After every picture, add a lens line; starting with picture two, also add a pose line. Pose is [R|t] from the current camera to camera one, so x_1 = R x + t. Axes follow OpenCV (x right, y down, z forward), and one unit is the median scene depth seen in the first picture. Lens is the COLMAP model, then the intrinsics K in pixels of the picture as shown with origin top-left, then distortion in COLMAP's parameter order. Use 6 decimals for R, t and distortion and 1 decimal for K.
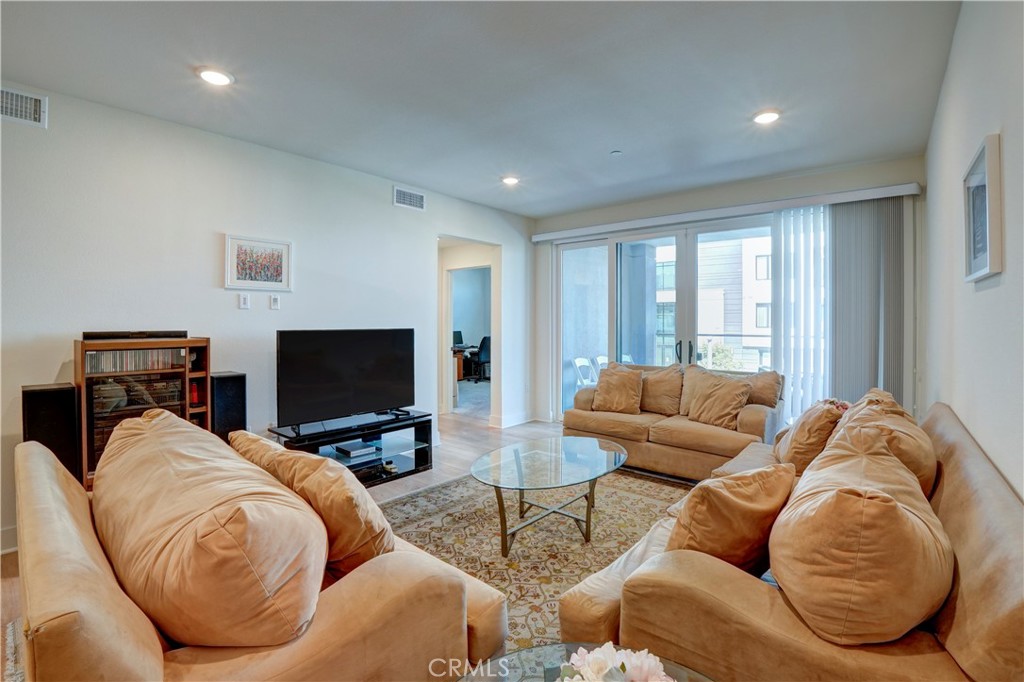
lens RADIAL K [[457.8, 0, 512.9], [0, 457.8, 347.4], [0, 0, 1]] dist [-0.062666, 0.011824]
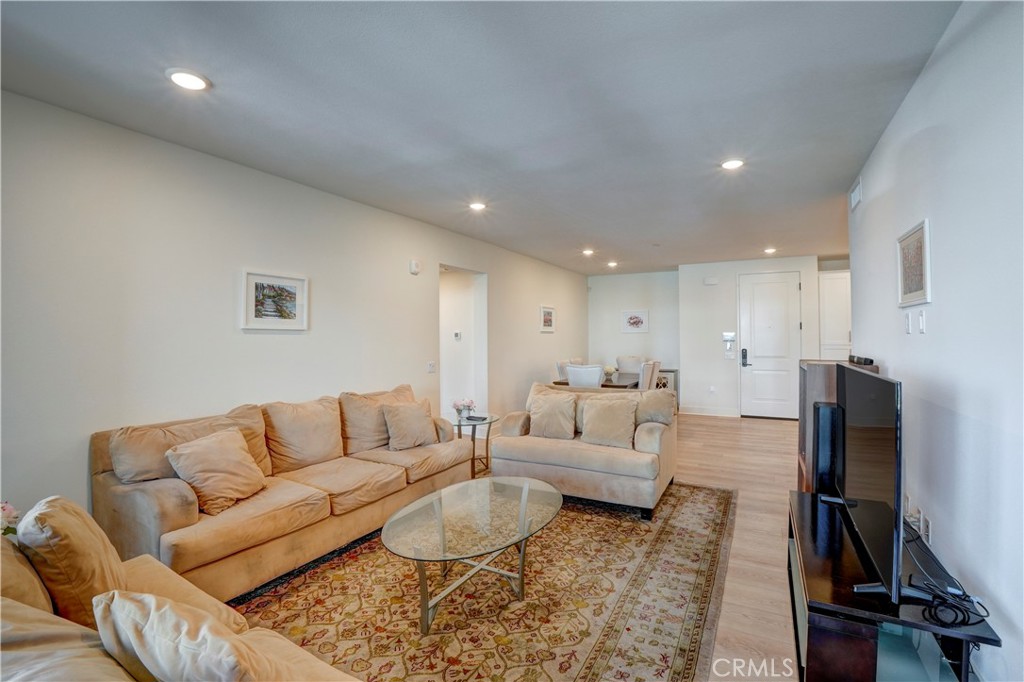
lens RADIAL K [[443.0, 0, 518.6], [0, 443.0, 336.0], [0, 0, 1]] dist [-0.051546, 0.000674]
pose [[-0.979779, 0.009596, -0.199852, 0.153687], [0.000314, 0.998922, 0.046421, -0.105586], [0.200082, 0.045420, -0.978726, 1.549280]]
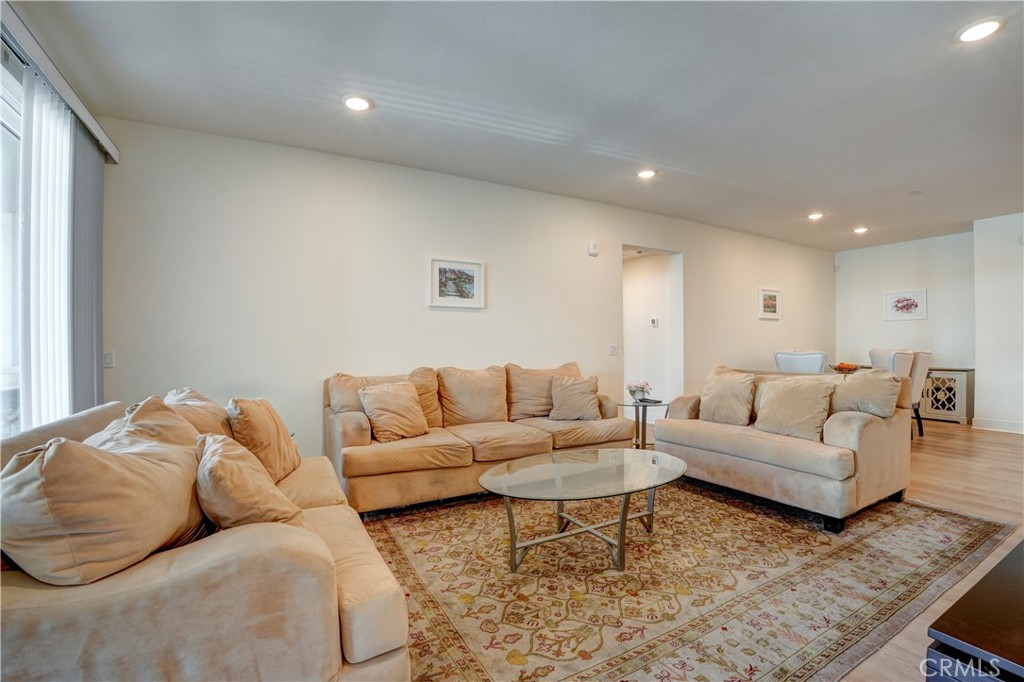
lens RADIAL K [[446.5, 0, 513.2], [0, 446.5, 350.0], [0, 0, 1]] dist [-0.071723, 0.018970]
pose [[-0.938307, 0.006768, 0.345737, -0.057840], [0.028110, 0.997993, 0.056751, -0.022682], [-0.344659, 0.062968, -0.936614, 1.534378]]
